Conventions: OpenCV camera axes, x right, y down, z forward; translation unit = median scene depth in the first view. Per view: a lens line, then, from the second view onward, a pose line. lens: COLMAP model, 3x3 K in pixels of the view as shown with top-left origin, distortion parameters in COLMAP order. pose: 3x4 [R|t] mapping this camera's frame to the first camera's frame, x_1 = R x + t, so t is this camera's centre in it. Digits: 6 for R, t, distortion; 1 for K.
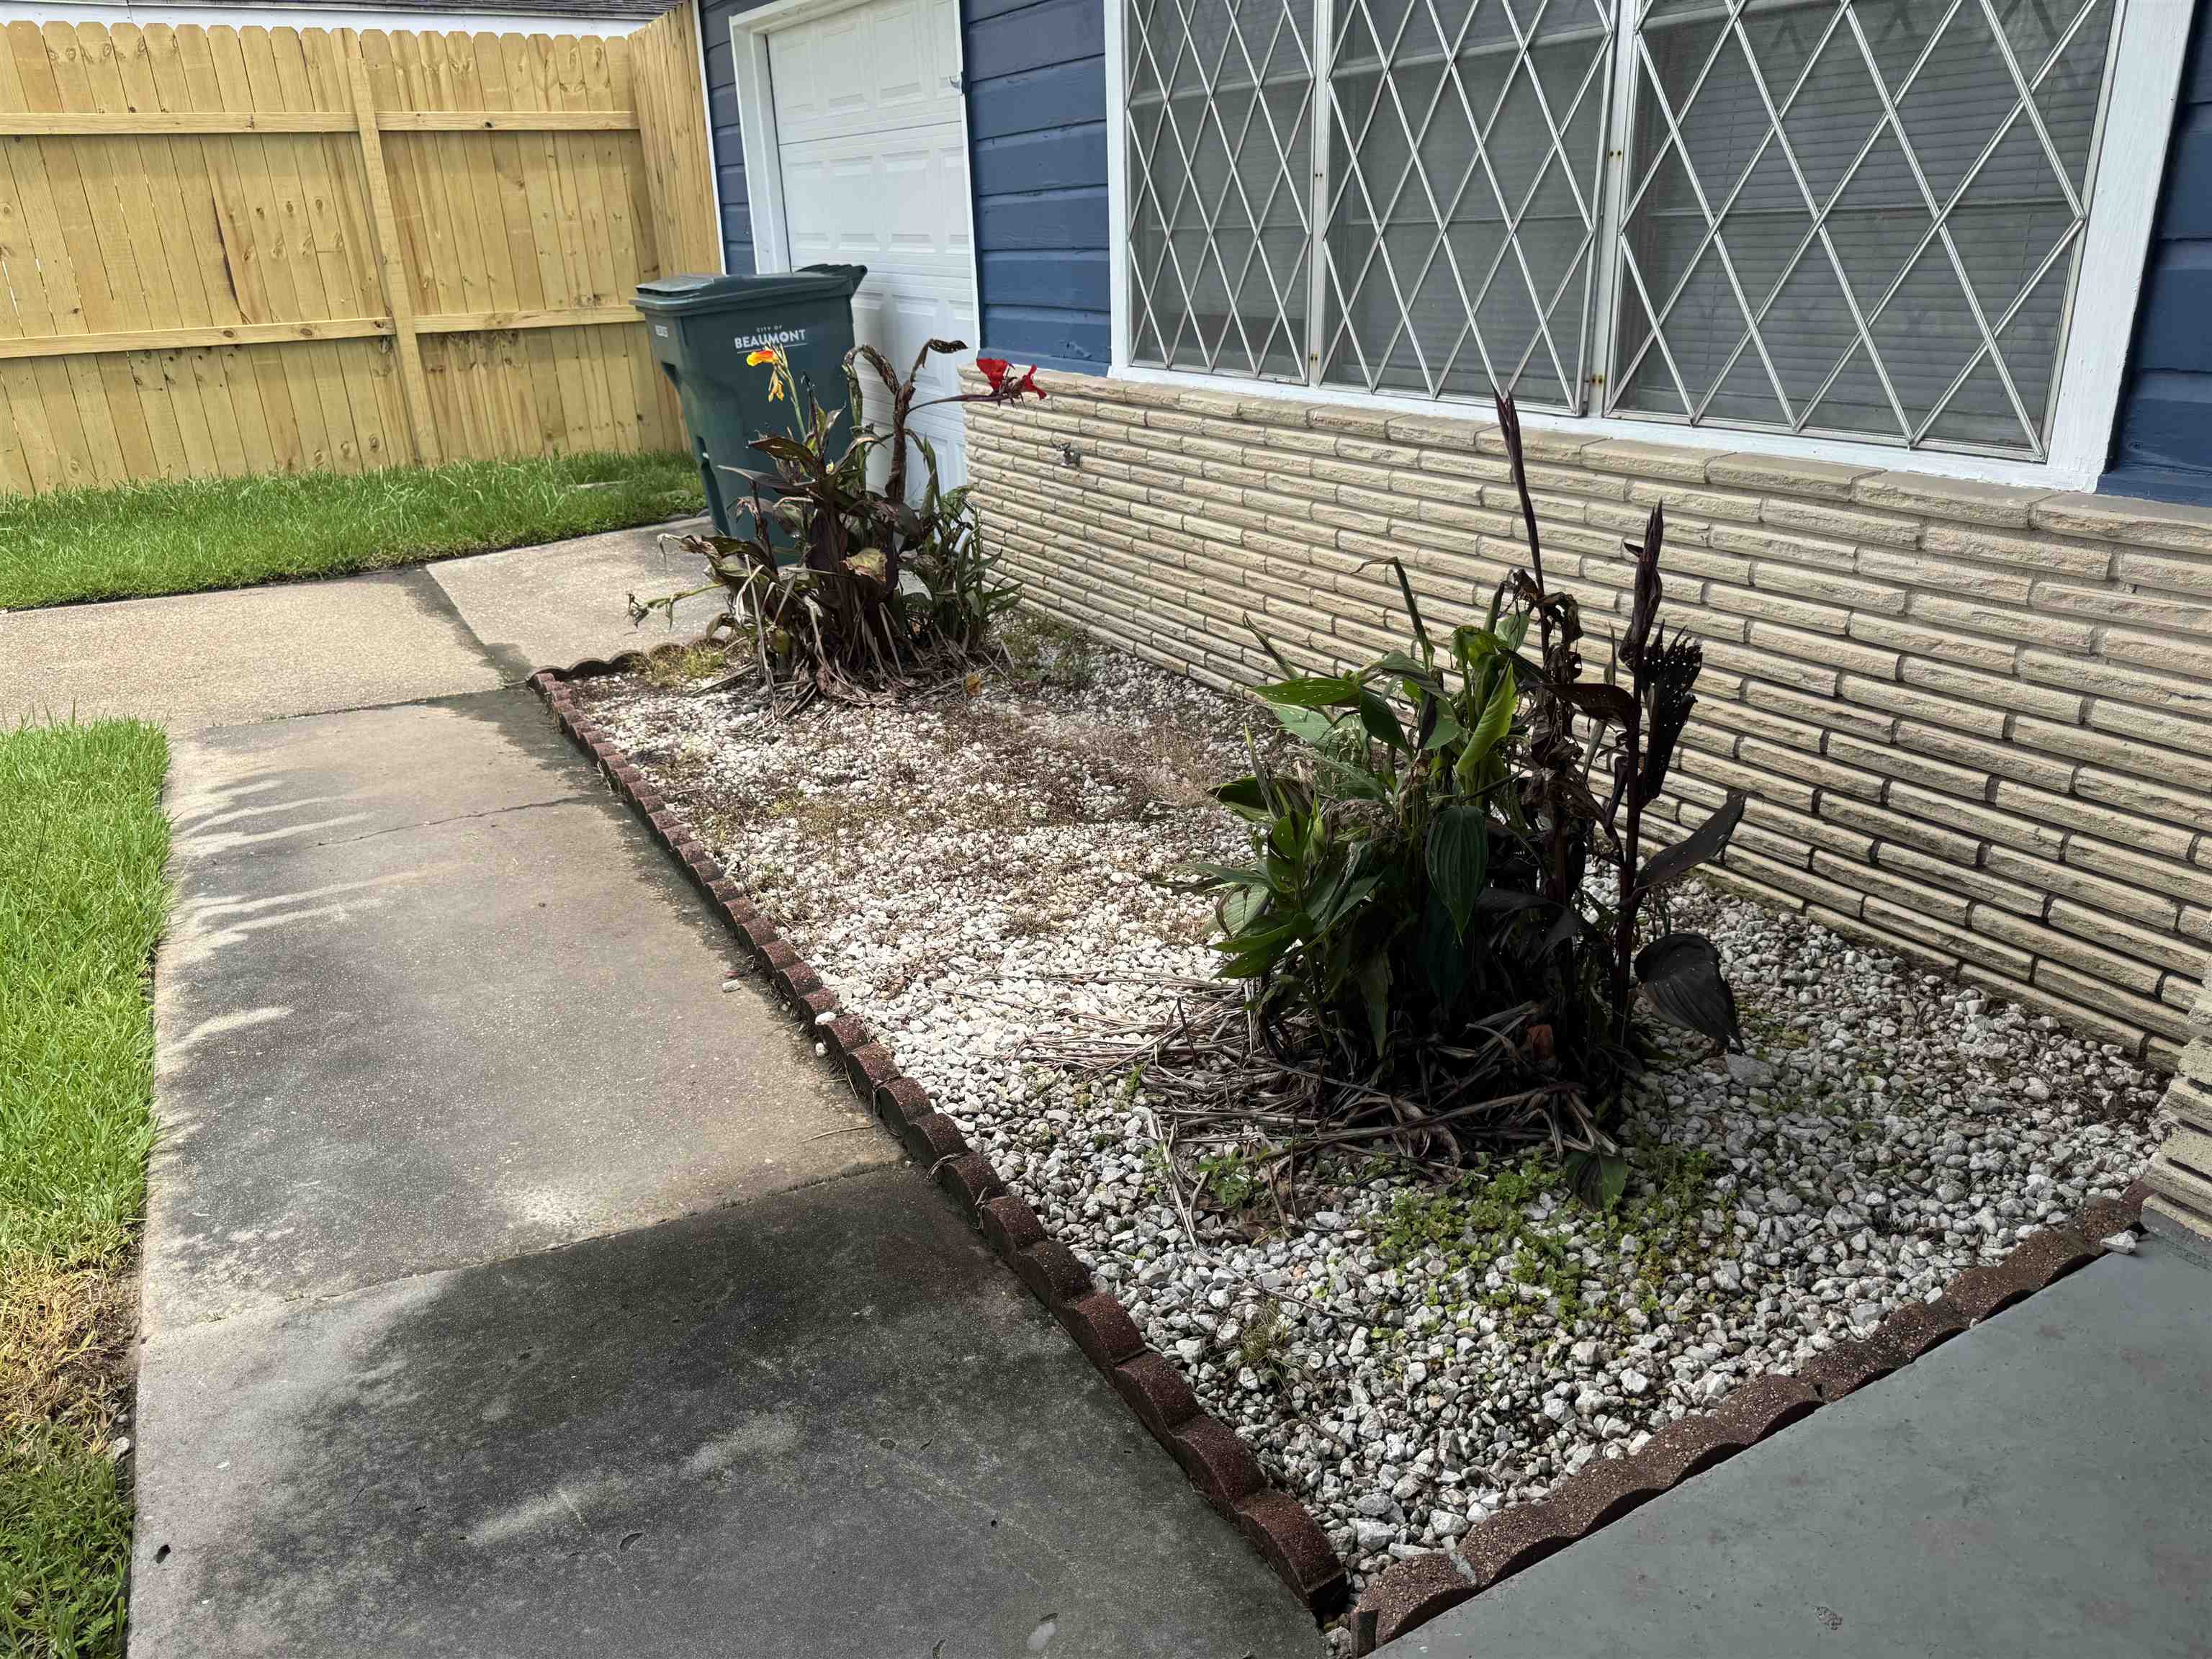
lens RADIAL K [[1564.3, 0, 1109.7], [0, 1564.3, 834.1], [0, 0, 1]] dist [0.007810, -0.000631]
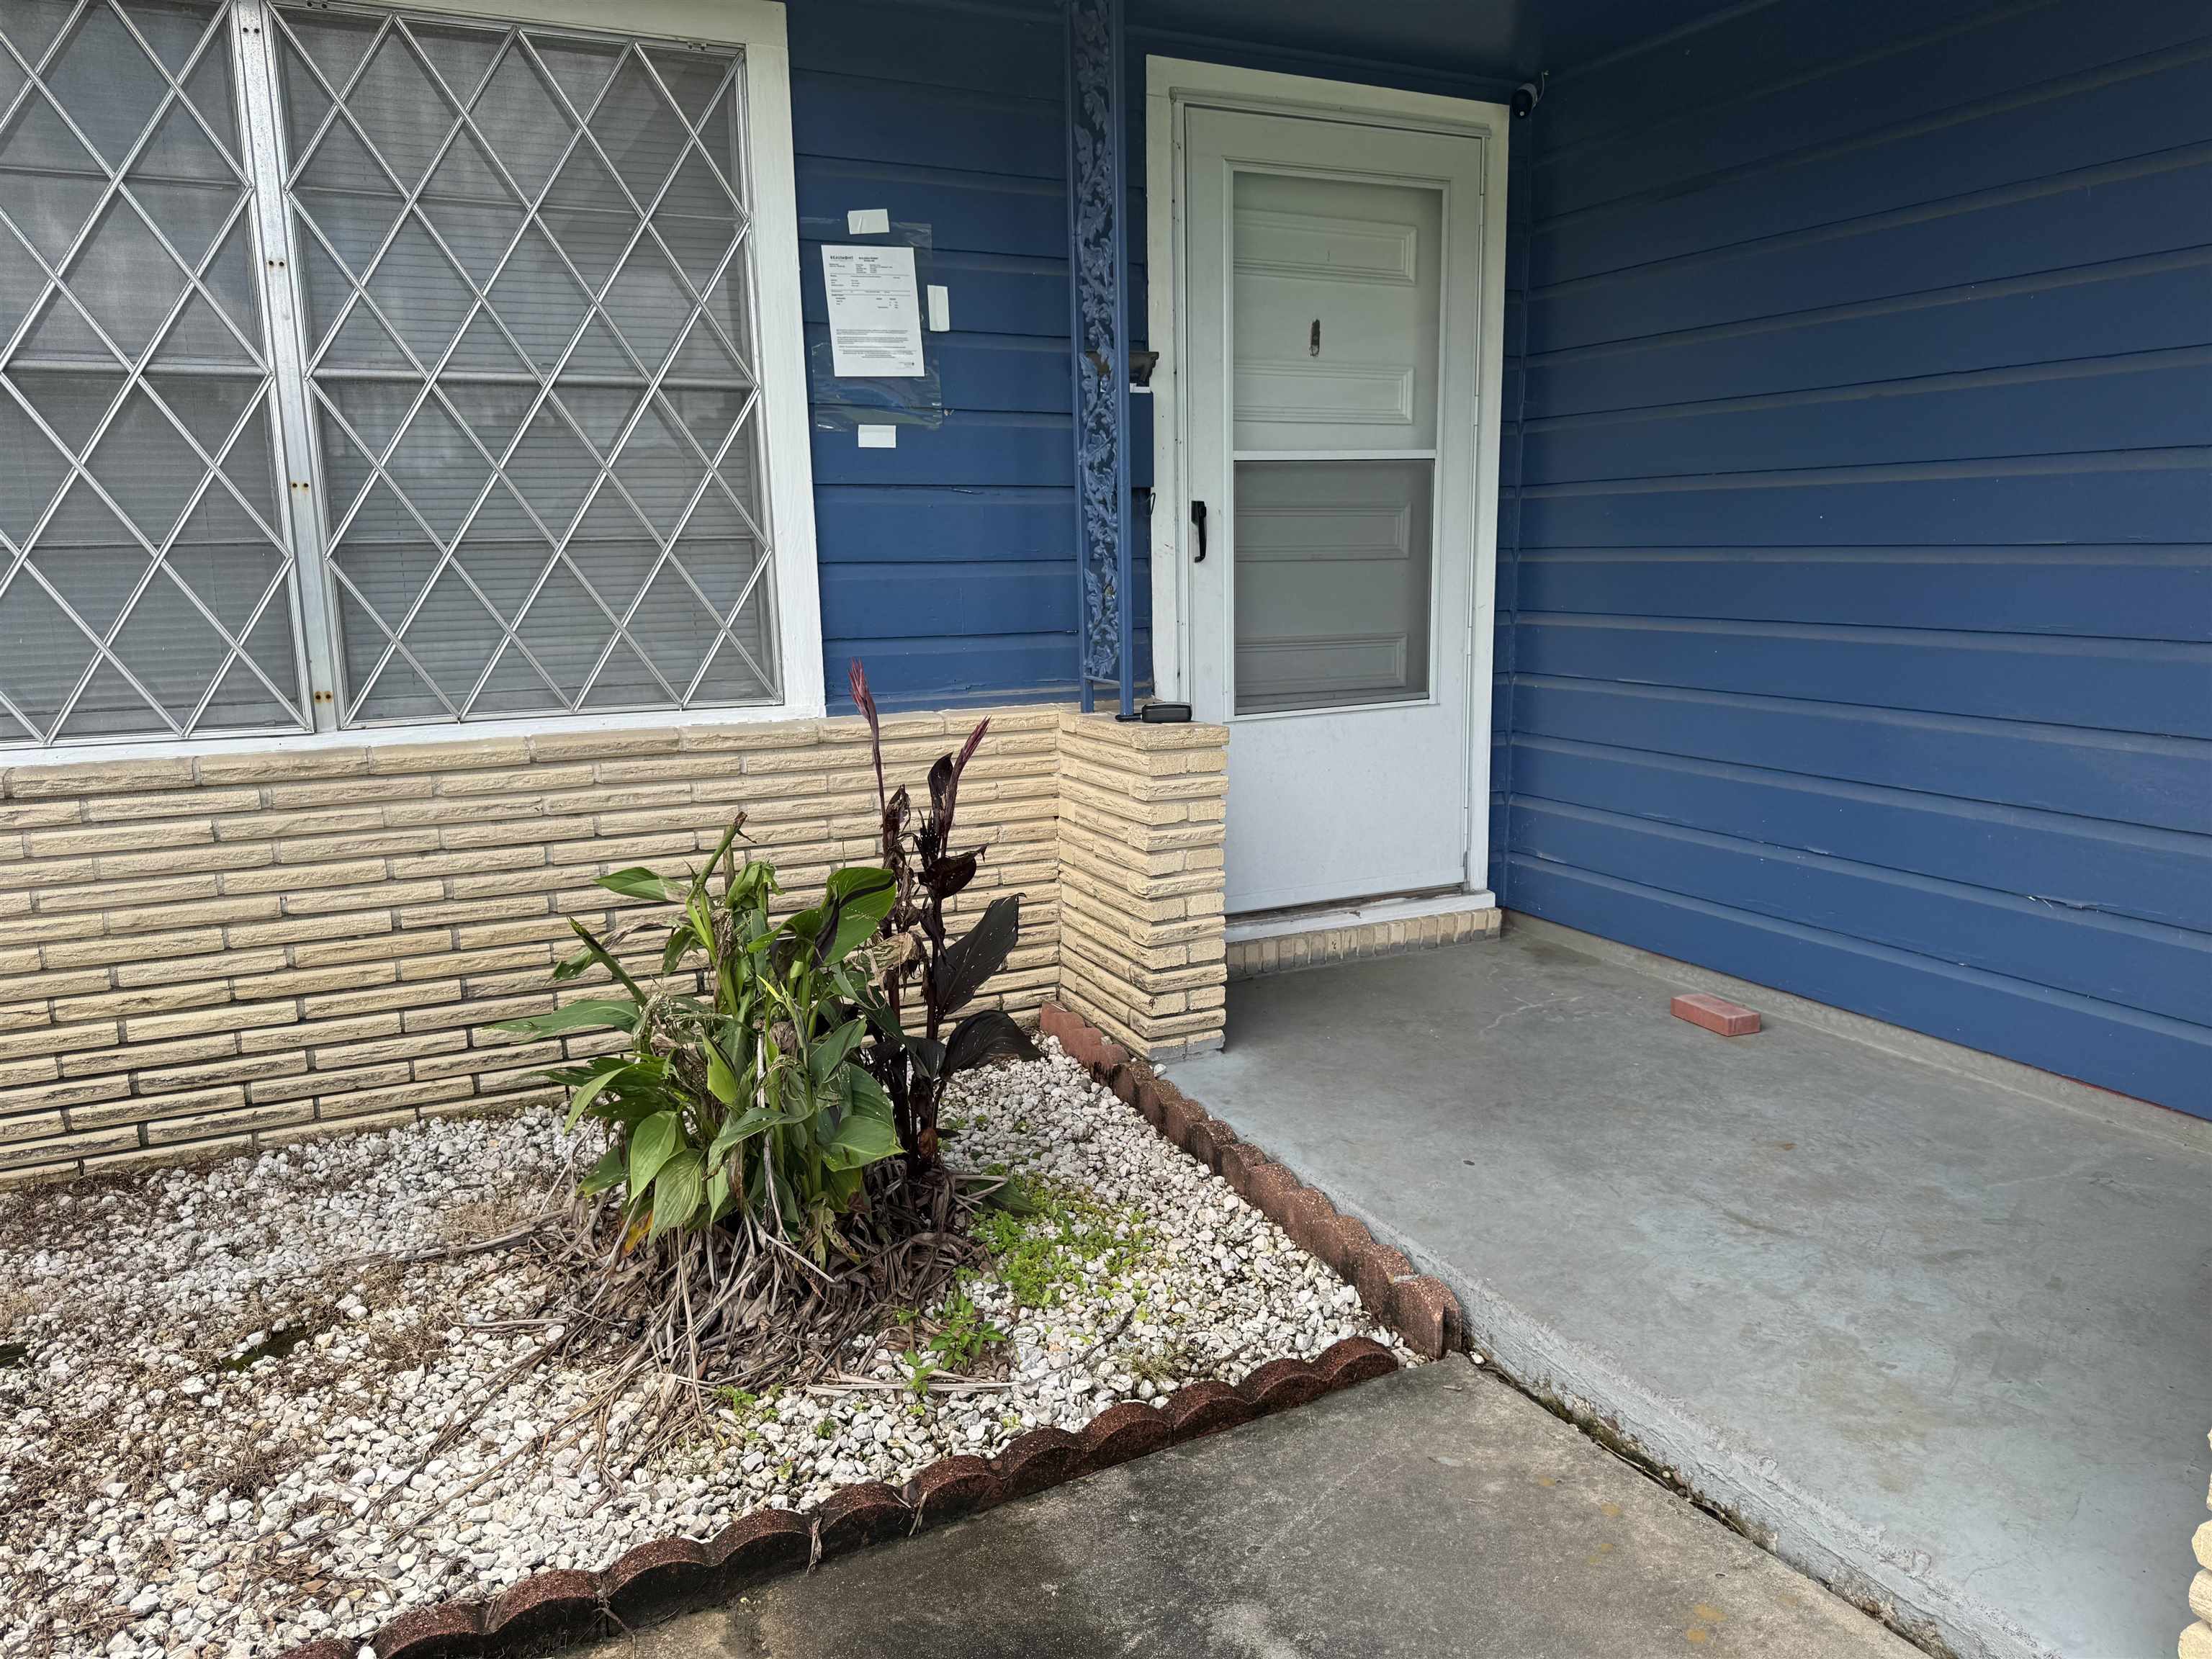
lens RADIAL K [[1564.3, 0, 1106.3], [0, 1564.3, 830.1], [0, 0, 1]] dist [0.007810, -0.000631]
pose [[0.069893, -0.156393, 0.985219, -0.732371], [0.364572, 0.923319, 0.120704, -0.163496], [-0.928549, 0.350747, 0.121550, 0.485315]]
